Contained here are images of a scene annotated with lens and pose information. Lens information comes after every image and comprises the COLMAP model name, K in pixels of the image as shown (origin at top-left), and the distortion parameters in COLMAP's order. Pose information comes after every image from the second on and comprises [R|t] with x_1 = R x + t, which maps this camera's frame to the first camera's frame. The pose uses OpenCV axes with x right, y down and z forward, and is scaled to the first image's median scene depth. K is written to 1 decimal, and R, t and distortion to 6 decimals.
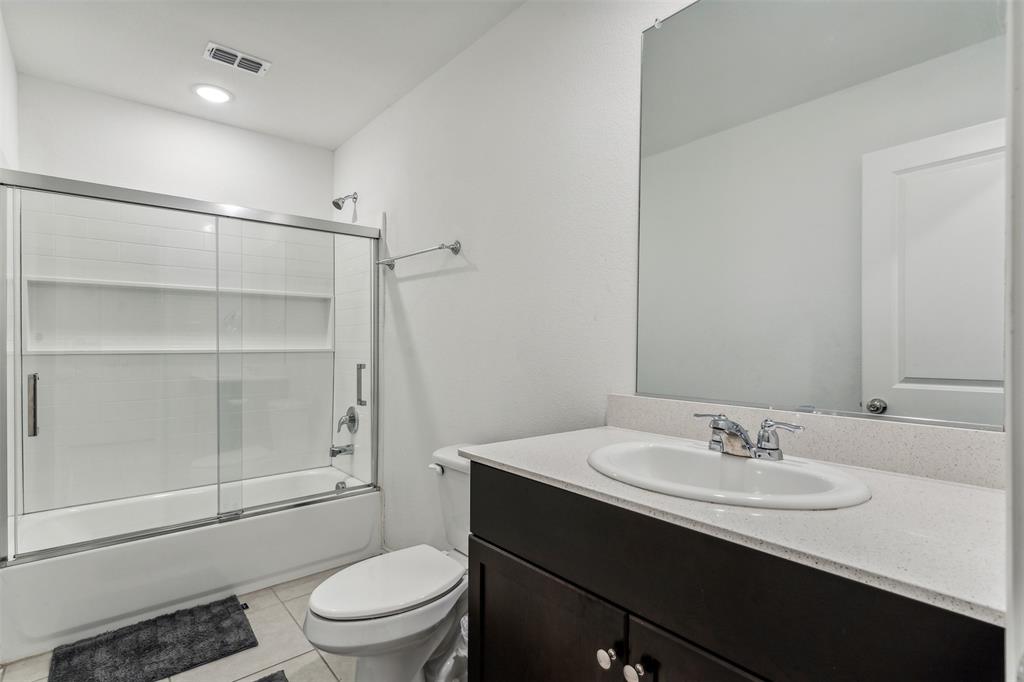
lens RADIAL K [[494.2, 0, 510.8], [0, 494.2, 342.2], [0, 0, 1]] dist [0.005226, 0.000477]
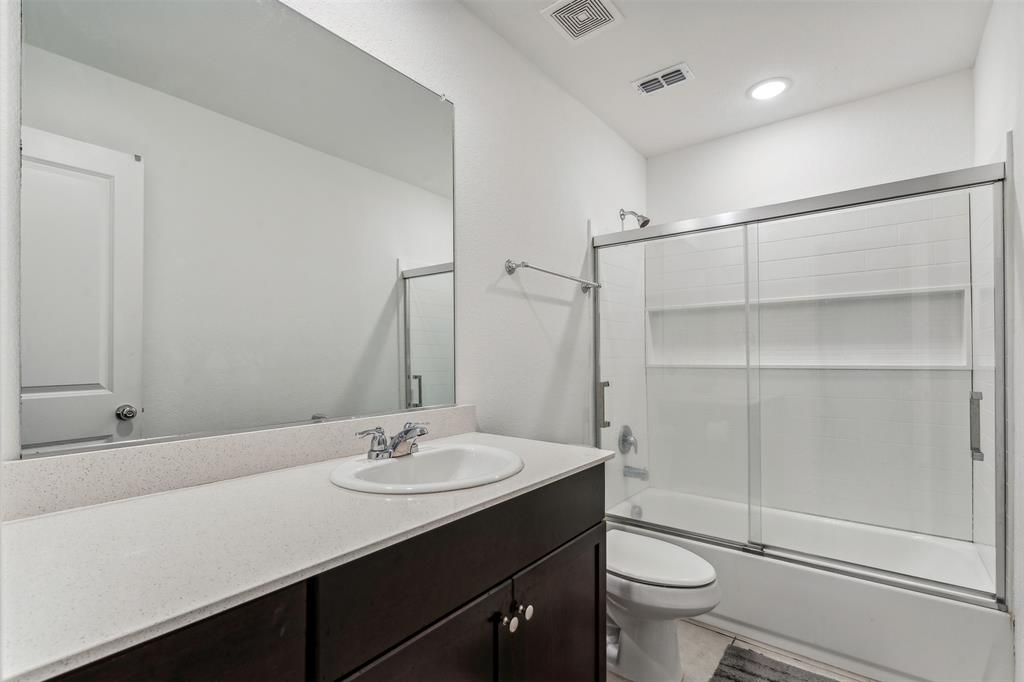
lens RADIAL K [[475.3, 0, 507.3], [0, 475.3, 355.1], [0, 0, 1]] dist [0.000274, -0.000110]
pose [[0.209097, -0.002196, -0.977892, 0.164426], [0.001165, 0.999997, -0.001996, -0.001420], [0.977894, -0.000721, 0.209099, 0.324460]]
